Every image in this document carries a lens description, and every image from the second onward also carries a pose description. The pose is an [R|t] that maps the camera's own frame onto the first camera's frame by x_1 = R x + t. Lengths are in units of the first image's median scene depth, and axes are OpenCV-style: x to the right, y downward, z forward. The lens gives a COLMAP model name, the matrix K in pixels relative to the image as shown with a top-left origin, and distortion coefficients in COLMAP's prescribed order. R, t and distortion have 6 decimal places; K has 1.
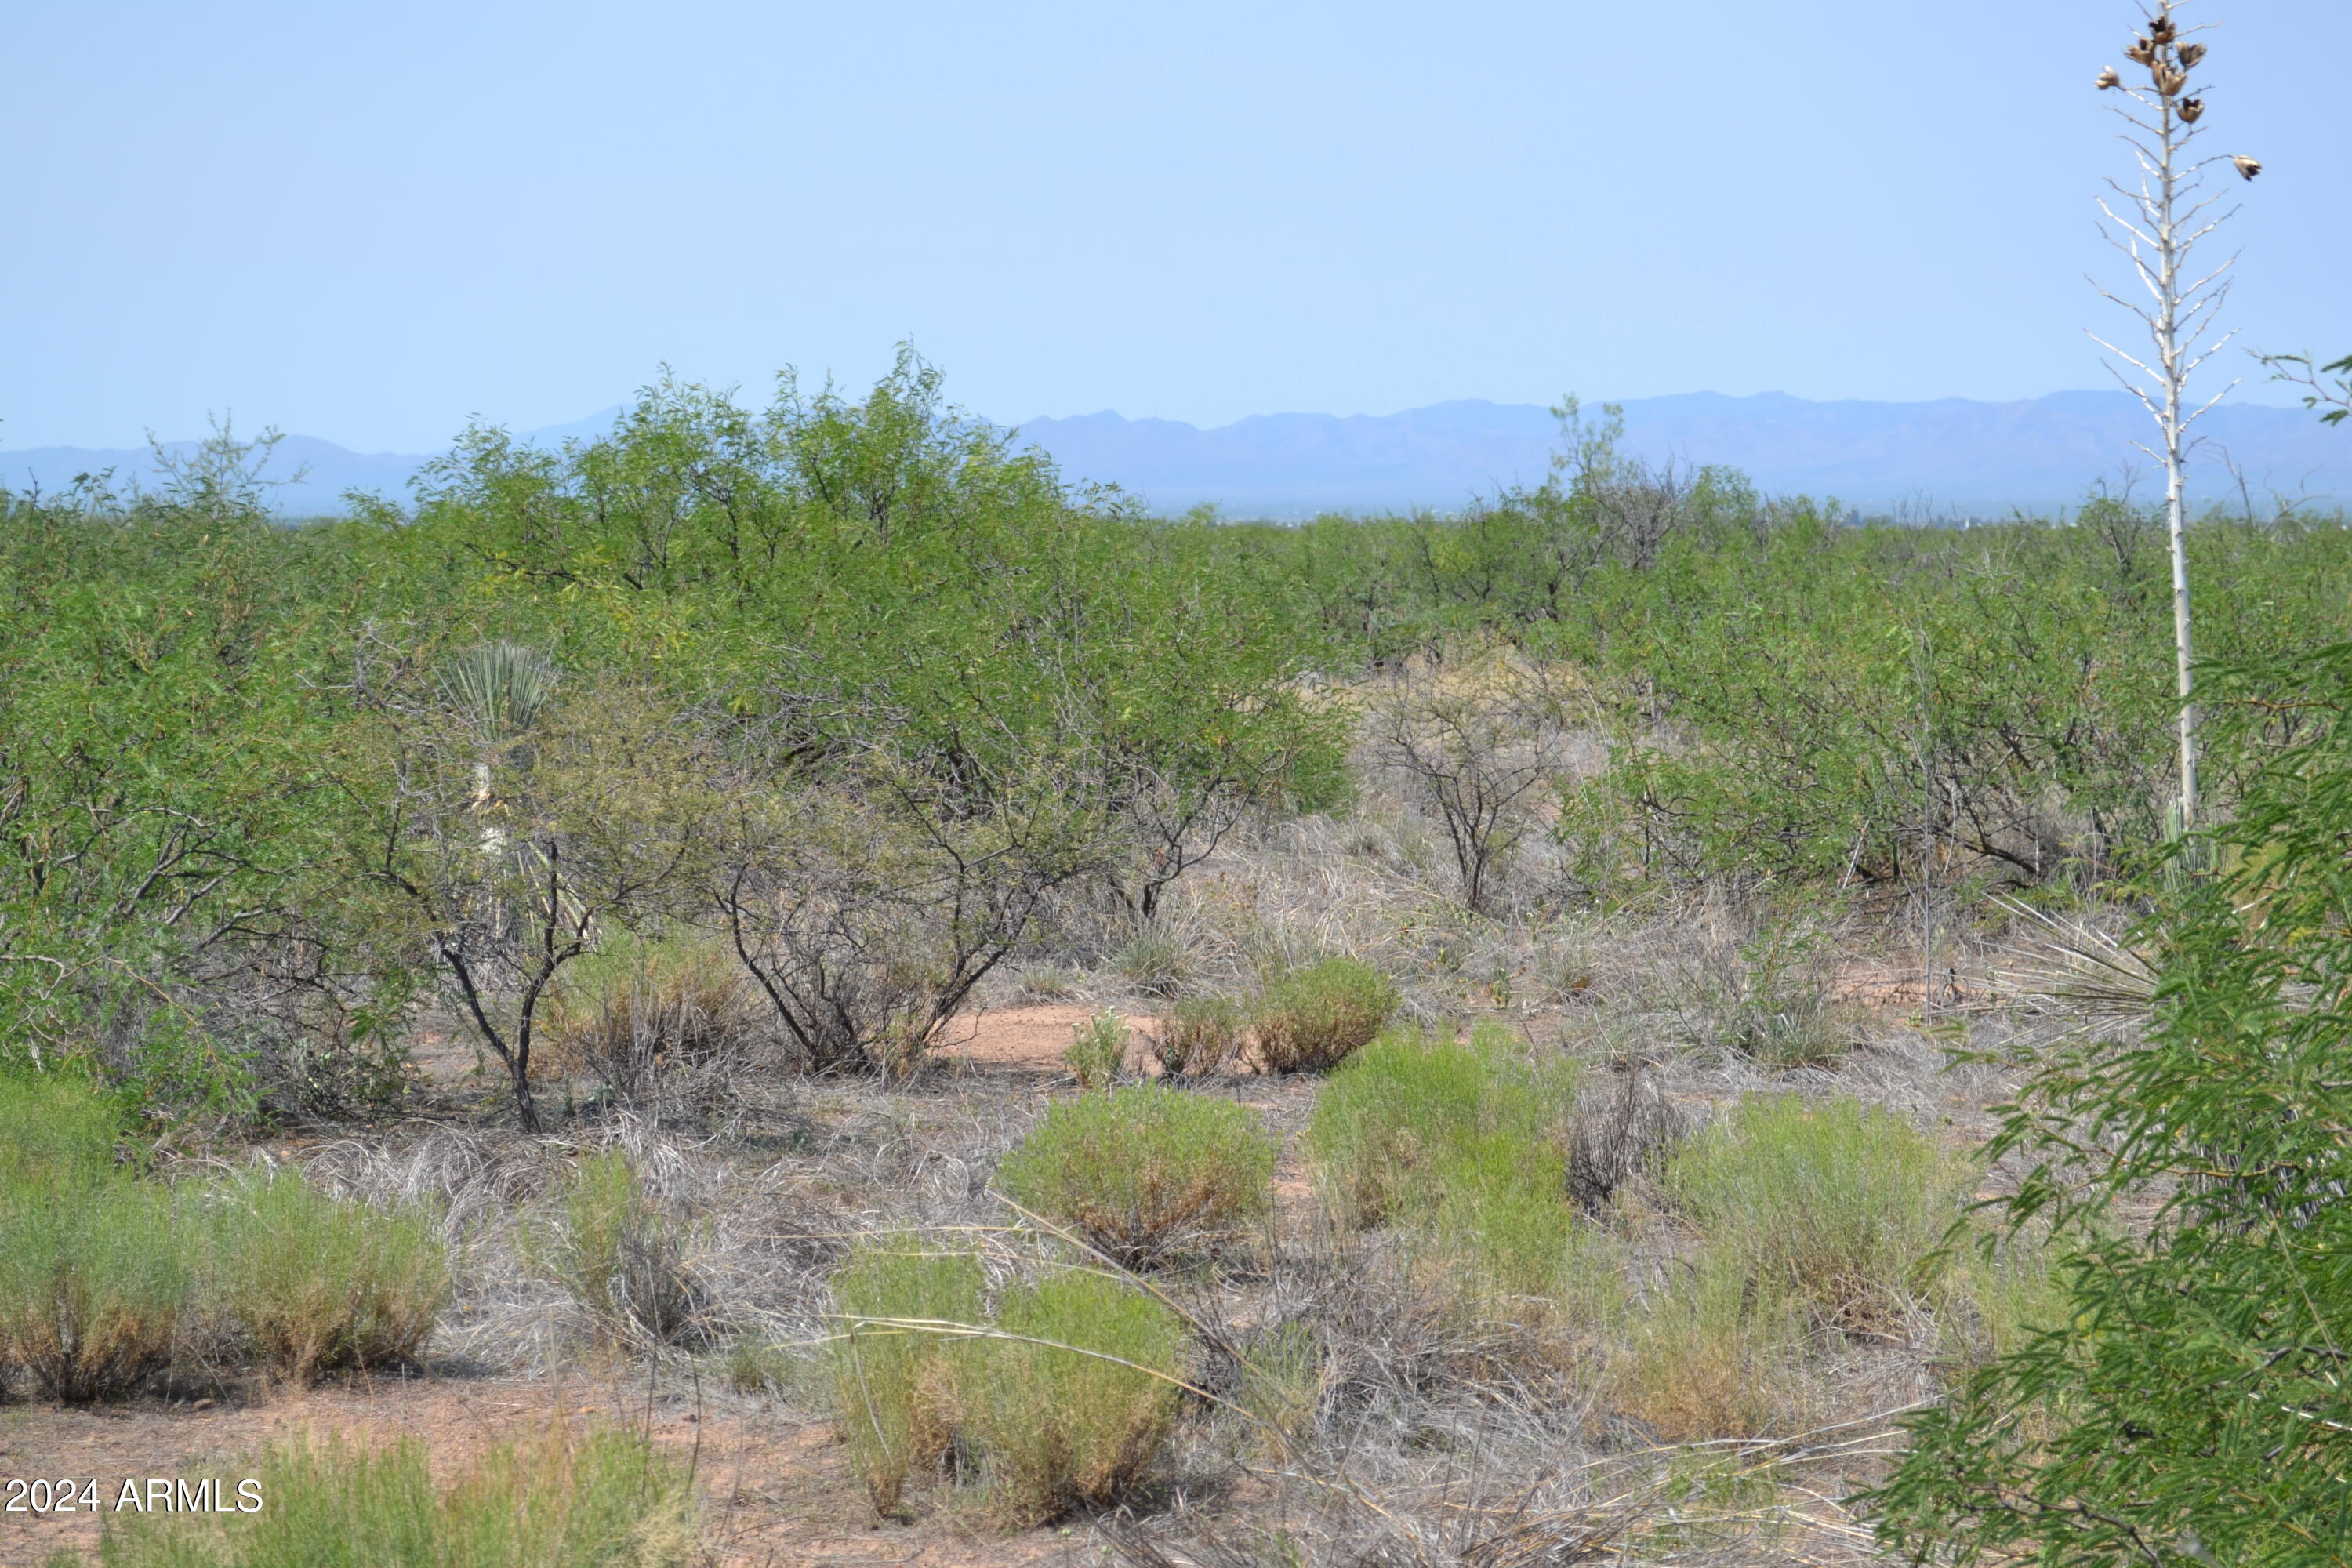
lens RADIAL K [[5416.9, 0, 1176.8], [0, 5416.9, 784.1], [0, 0, 1]] dist [0.068922, 0.000000]
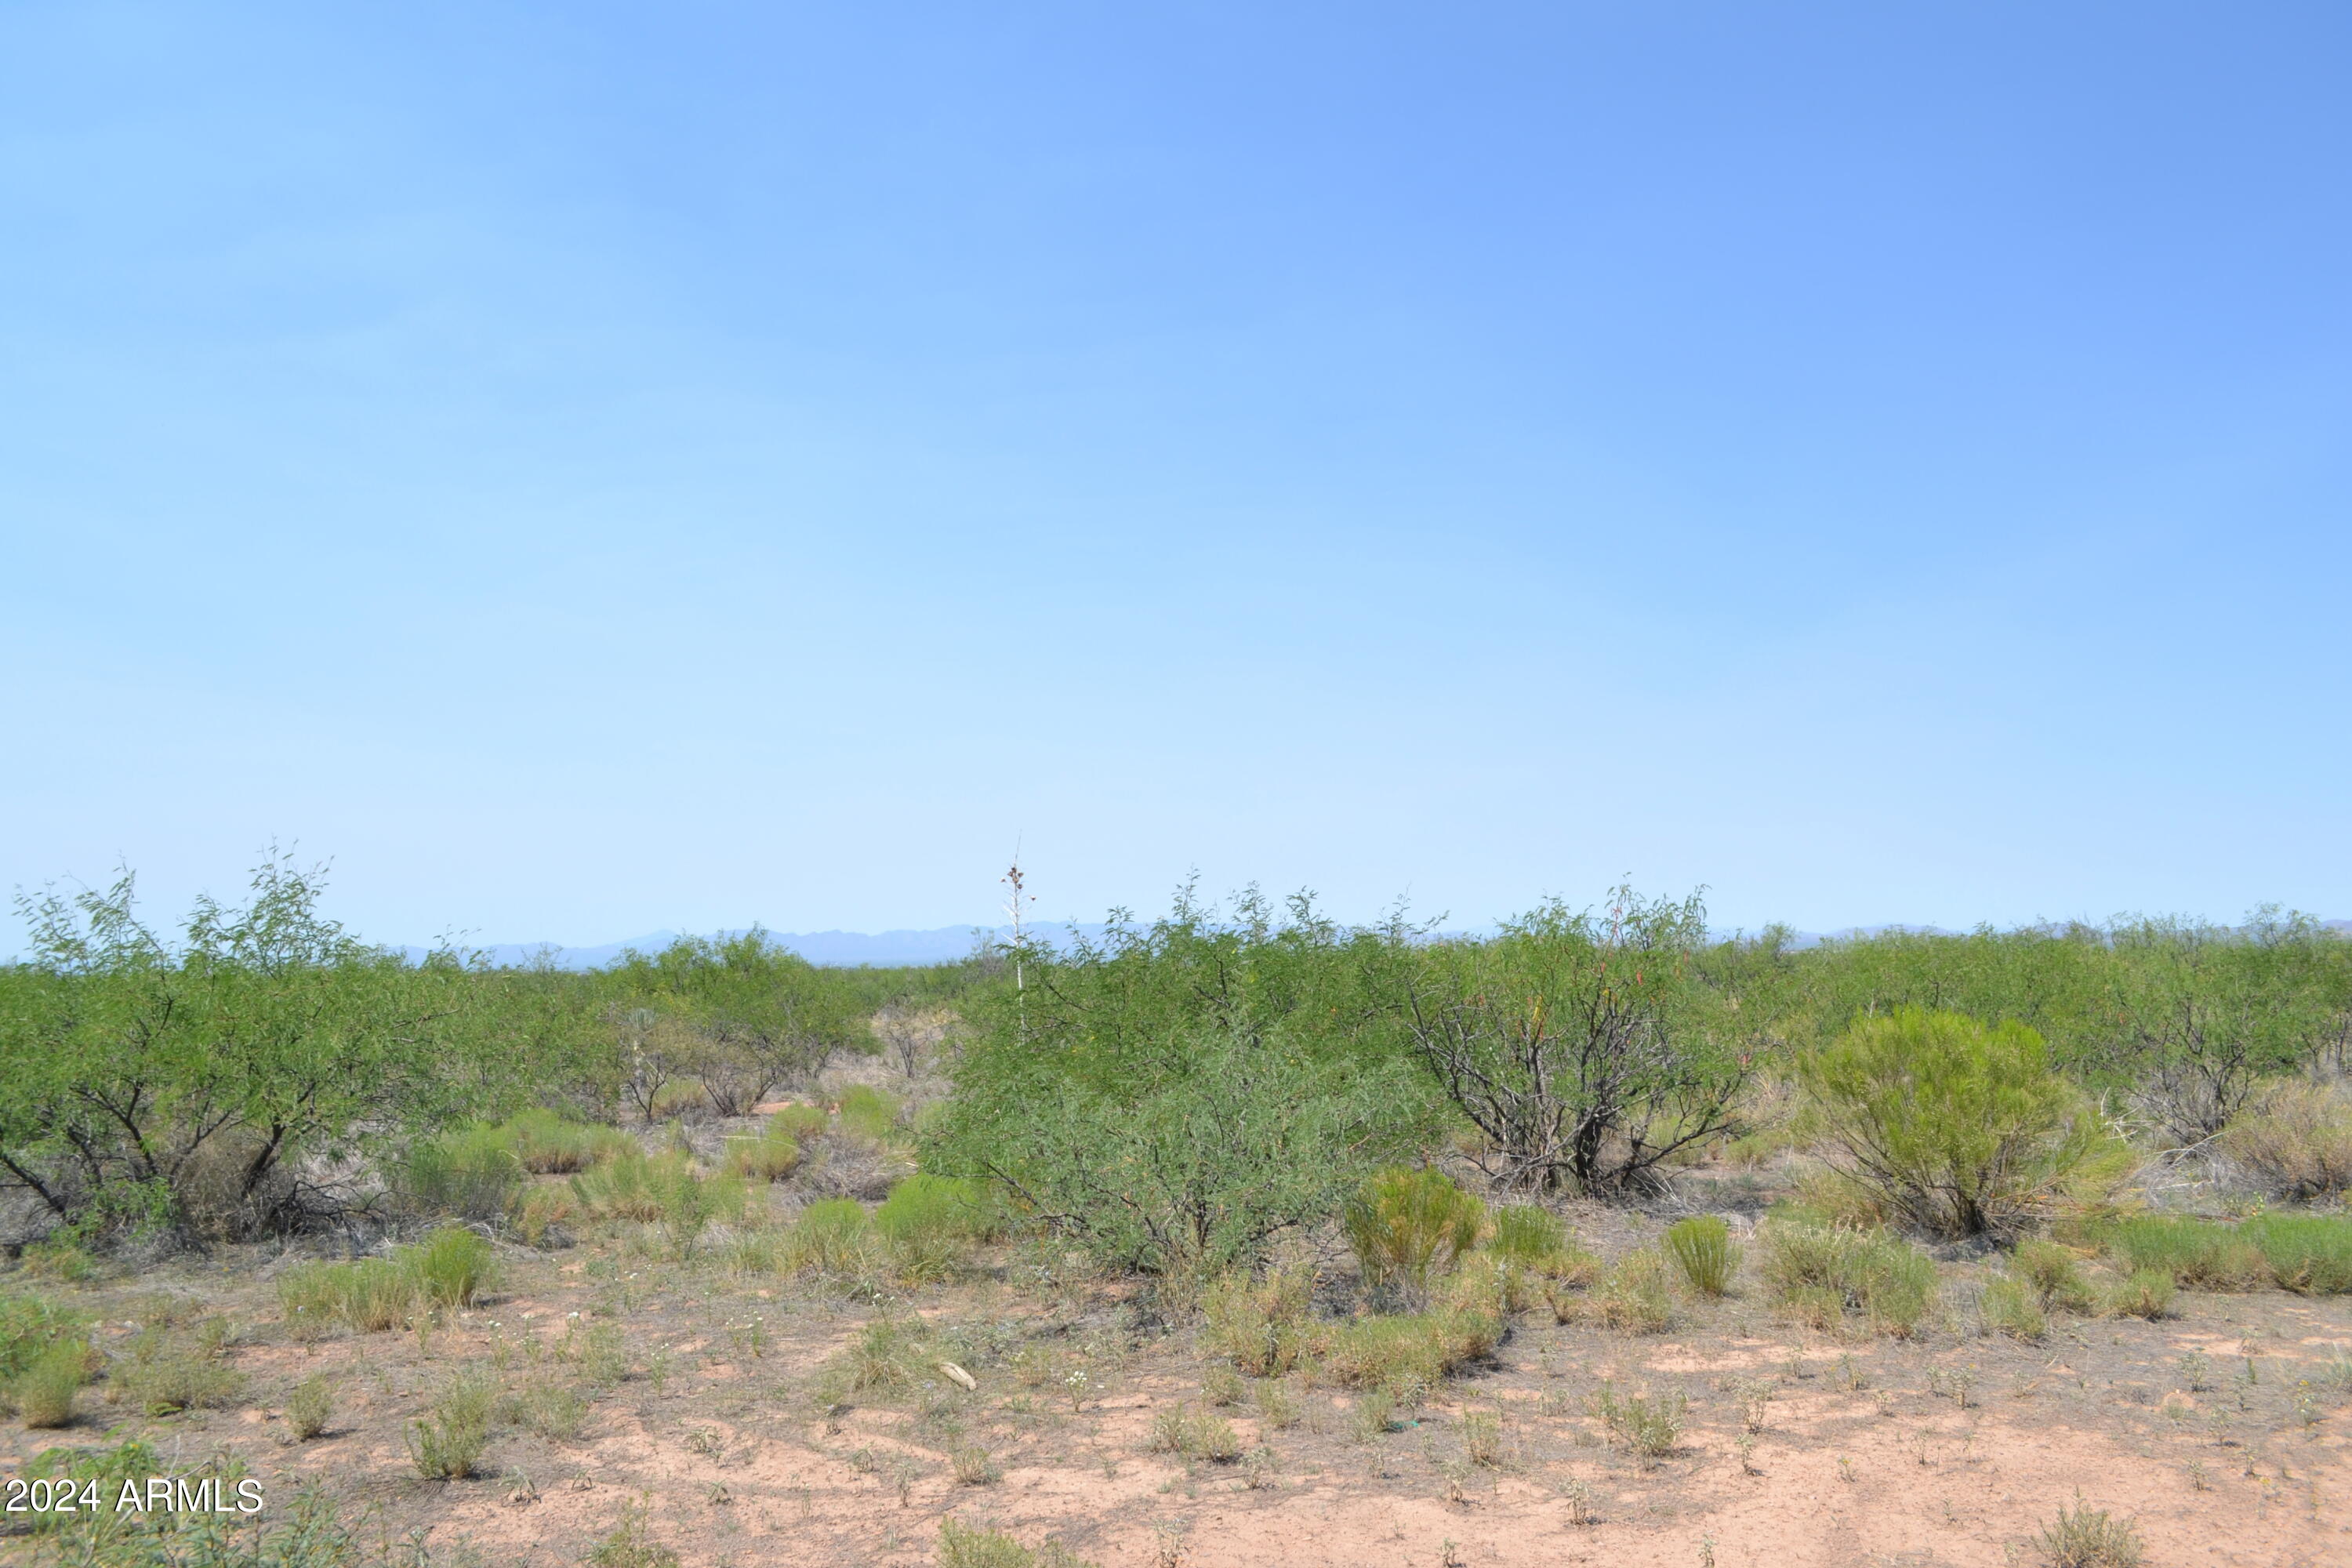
lens RADIAL K [[1882.8, 0, 1173.4], [0, 1882.8, 779.4], [0, 0, 1]] dist [0.001188, -0.000186]
pose [[0.986735, 0.002241, 0.162322, 0.024610], [0.021573, 0.989226, -0.144796, 0.012354], [-0.160898, 0.146377, 0.976056, -0.317645]]
